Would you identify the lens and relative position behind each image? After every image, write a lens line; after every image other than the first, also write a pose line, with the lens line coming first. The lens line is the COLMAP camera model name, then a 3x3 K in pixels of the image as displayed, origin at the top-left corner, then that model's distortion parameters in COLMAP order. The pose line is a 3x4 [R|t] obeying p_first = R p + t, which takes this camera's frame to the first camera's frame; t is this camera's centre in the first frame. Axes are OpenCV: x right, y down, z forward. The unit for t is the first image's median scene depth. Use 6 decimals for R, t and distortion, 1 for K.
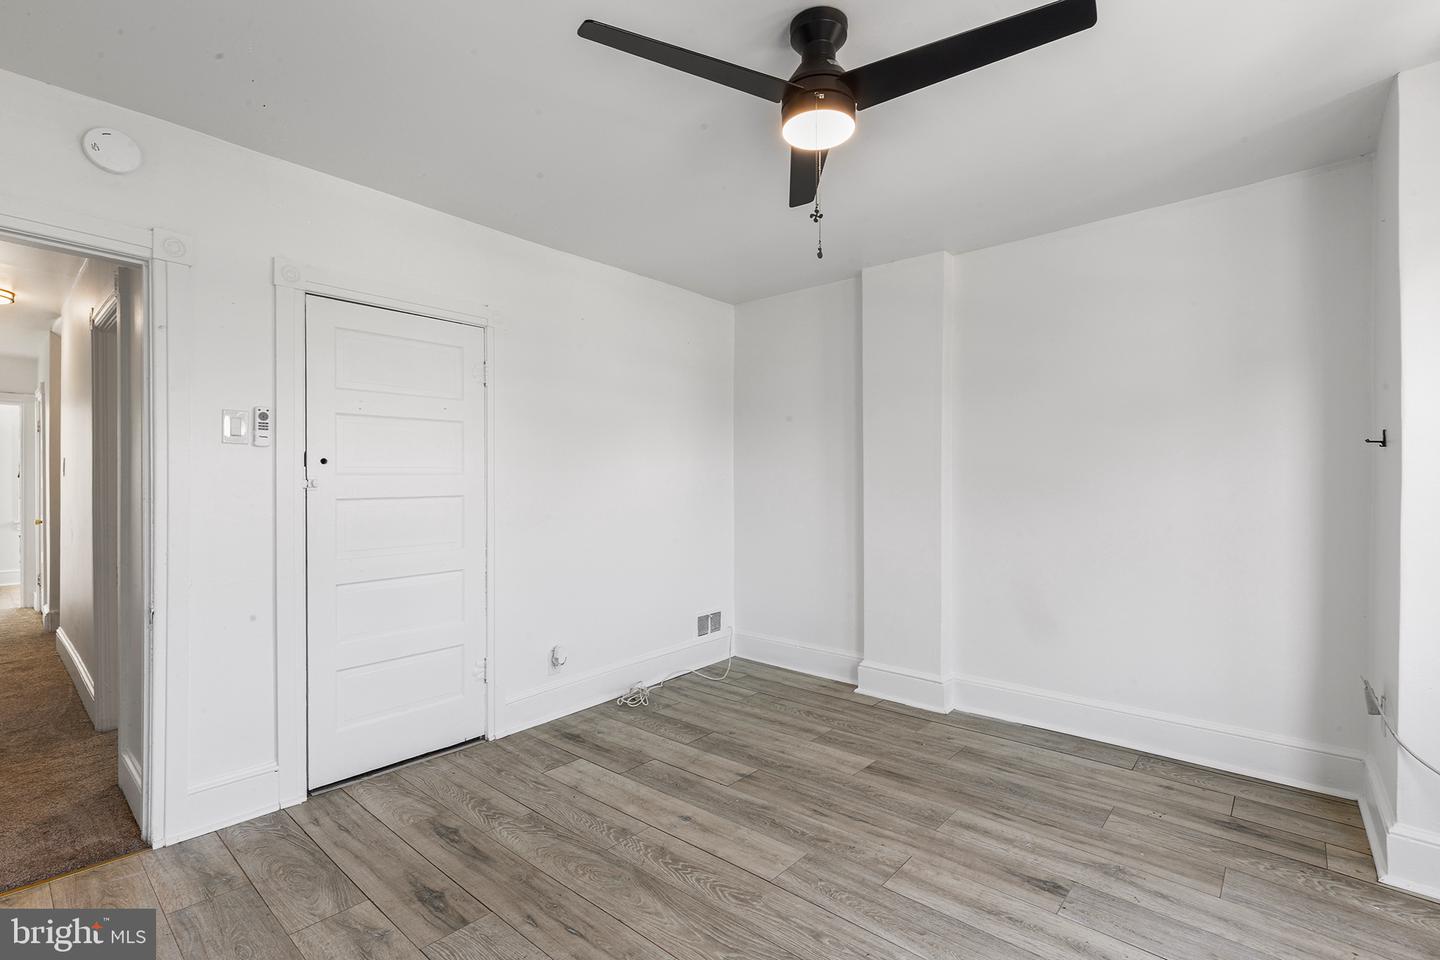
lens RADIAL K [[645.6, 0, 721.7], [0, 645.6, 471.4], [0, 0, 1]] dist [0.002542, 0.000541]
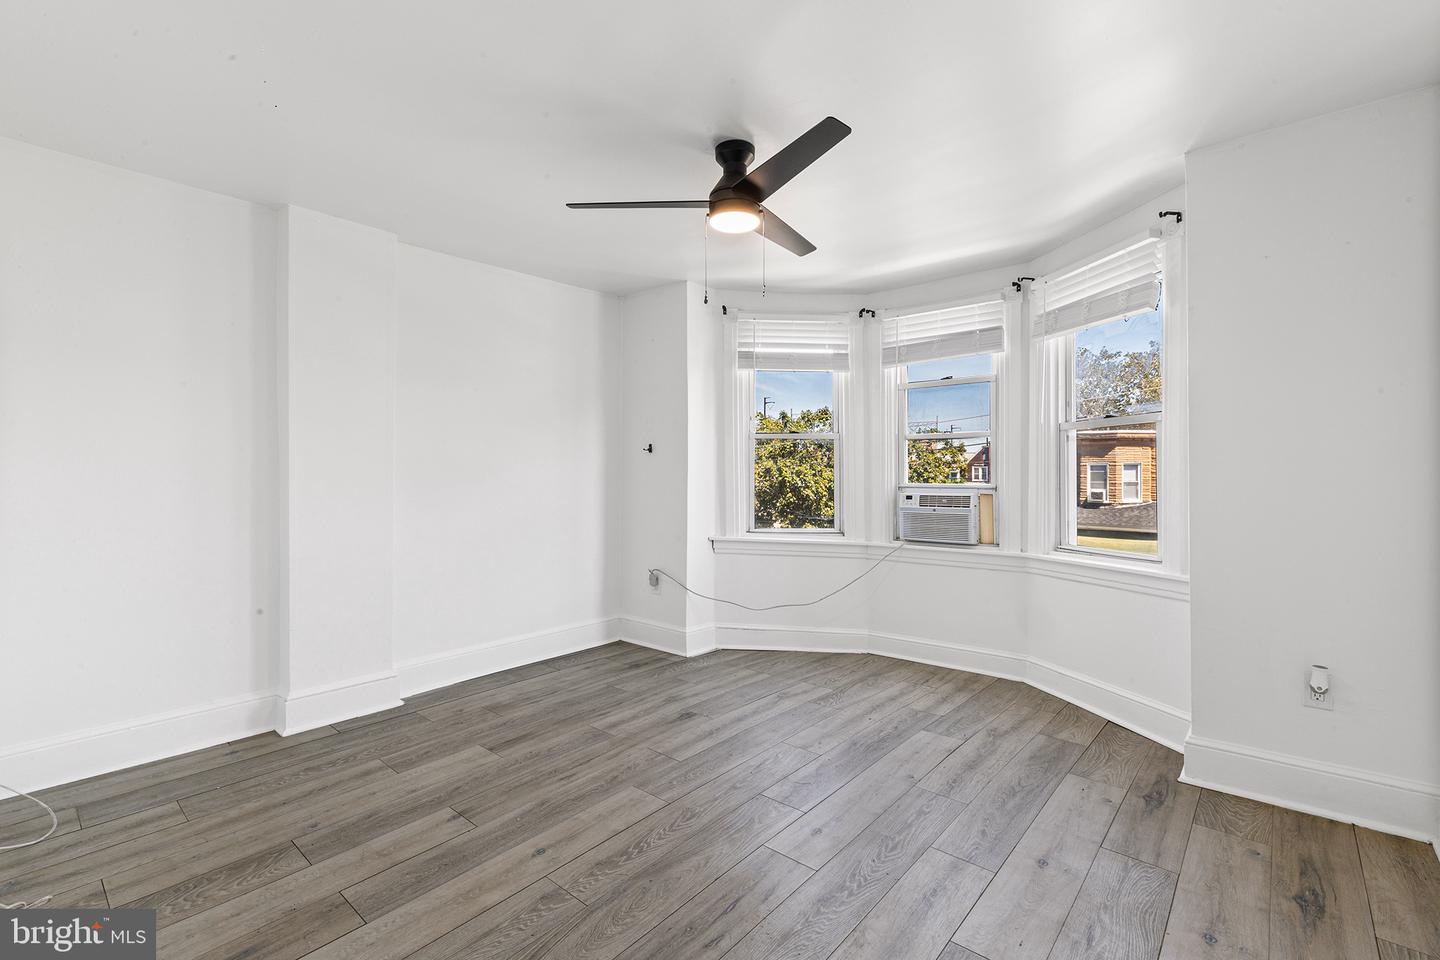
lens RADIAL K [[641.8, 0, 713.8], [0, 641.8, 474.3], [0, 0, 1]] dist [0.003767, 0.000313]
pose [[0.005698, -0.004410, 0.999974, -0.873888], [-0.015936, 0.999863, 0.004500, 0.015384], [-0.999857, -0.015961, 0.005627, 0.724735]]
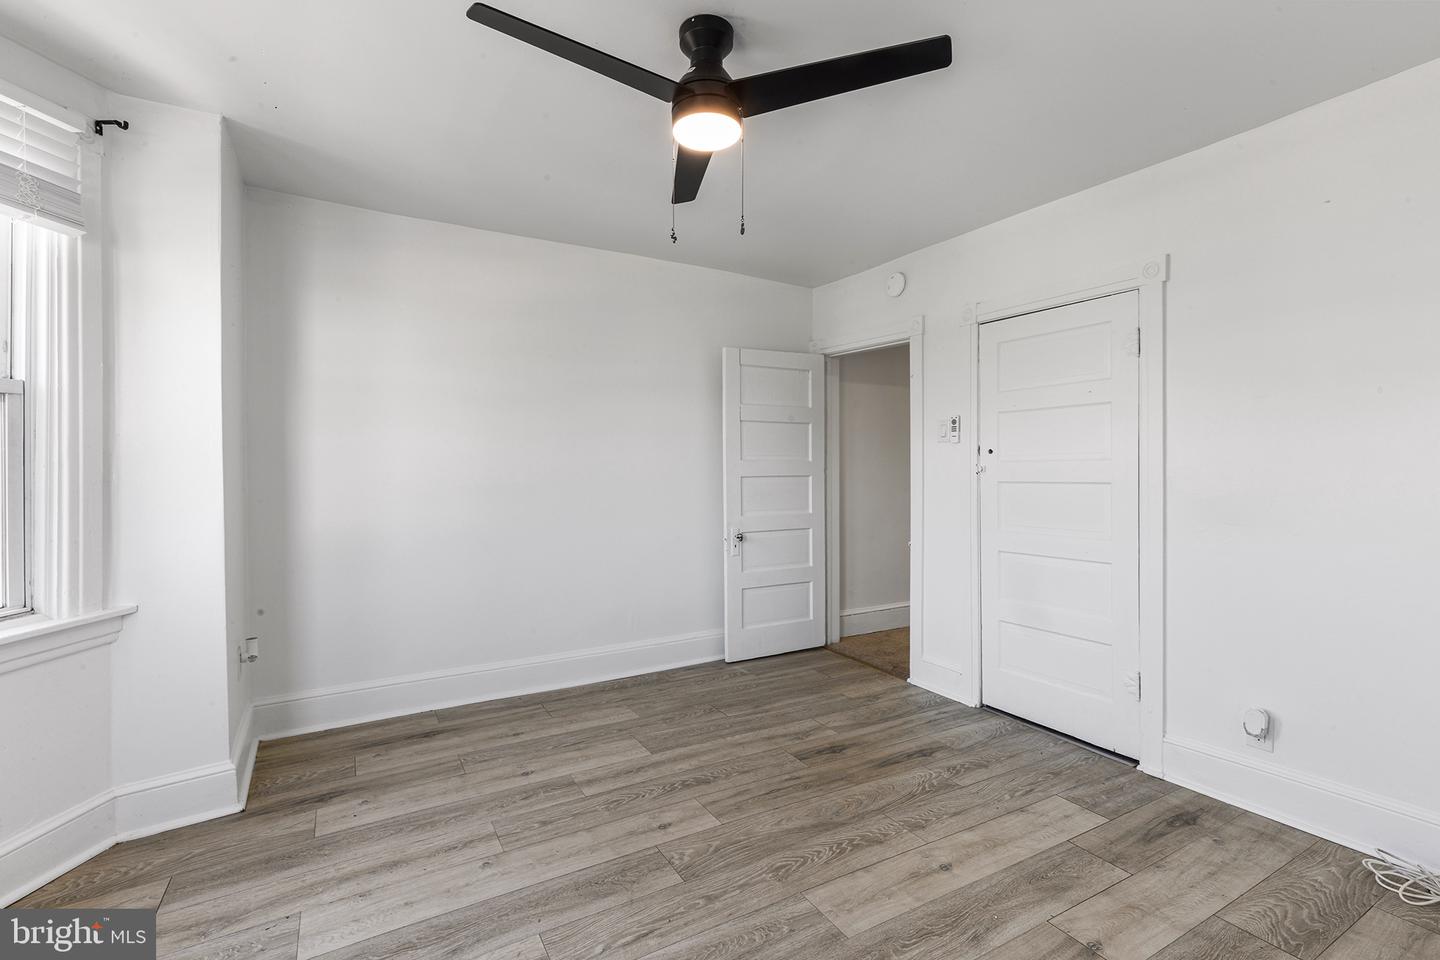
lens RADIAL K [[645.6, 0, 721.7], [0, 645.6, 471.4], [0, 0, 1]] dist [0.002542, 0.000541]
pose [[-0.311881, 0.006254, -0.950101, 0.788003], [0.016036, 0.999871, 0.001318, 0.013695], [0.949986, -0.014825, -0.311941, 0.939037]]
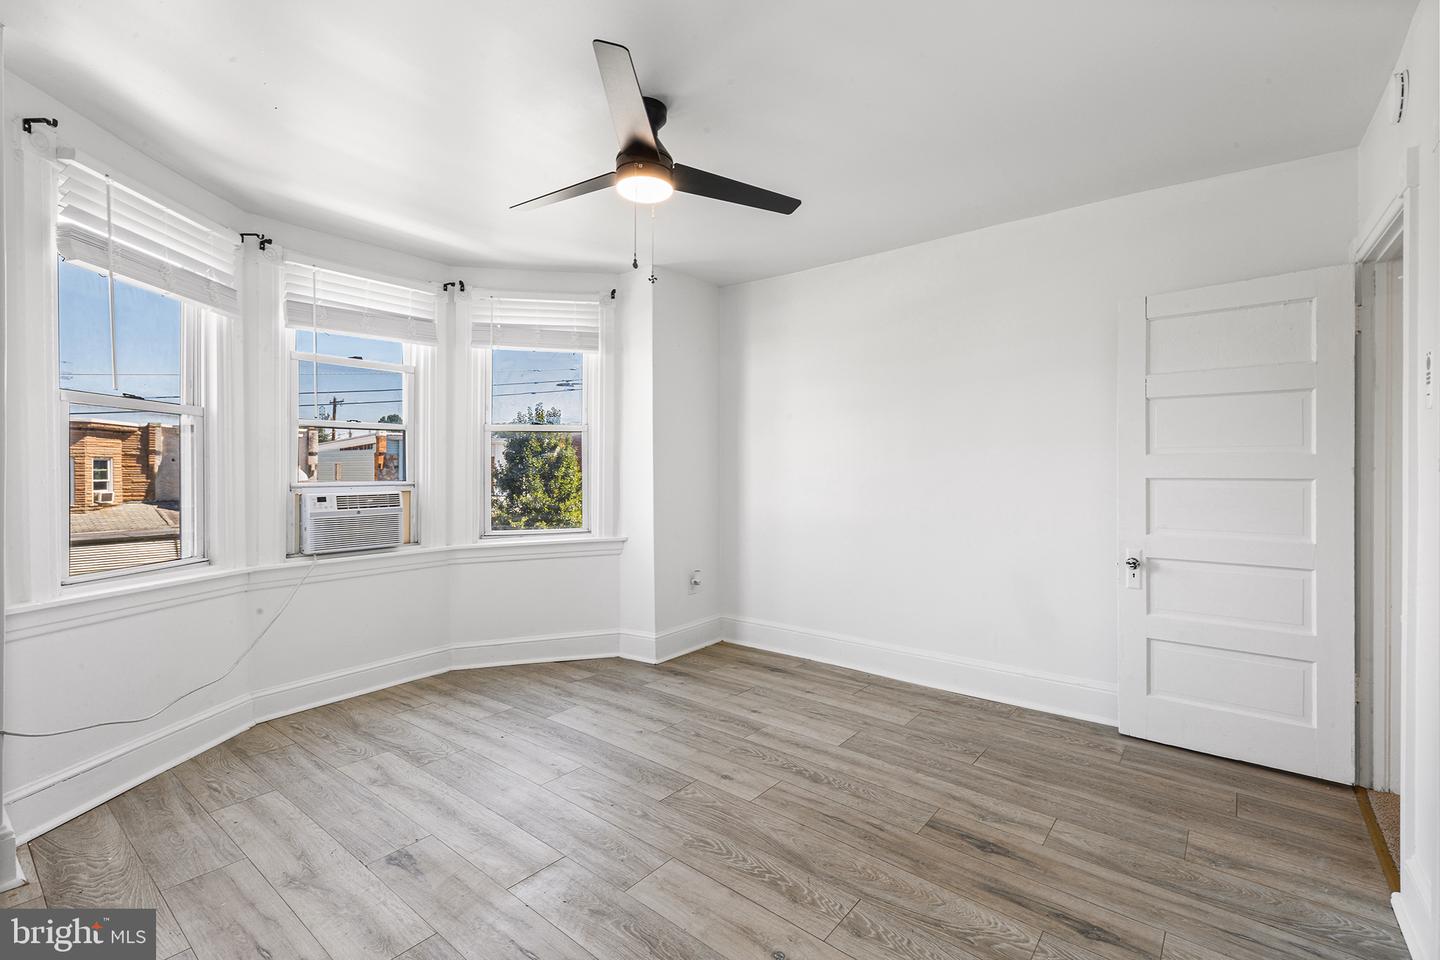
lens RADIAL K [[645.6, 0, 721.7], [0, 645.6, 471.4], [0, 0, 1]] dist [0.002542, 0.000541]
pose [[-0.999254, -0.001666, -0.038594, 0.030956], [-0.001179, 0.999919, -0.012639, 0.032868], [0.038612, -0.012584, -0.999175, 1.591399]]
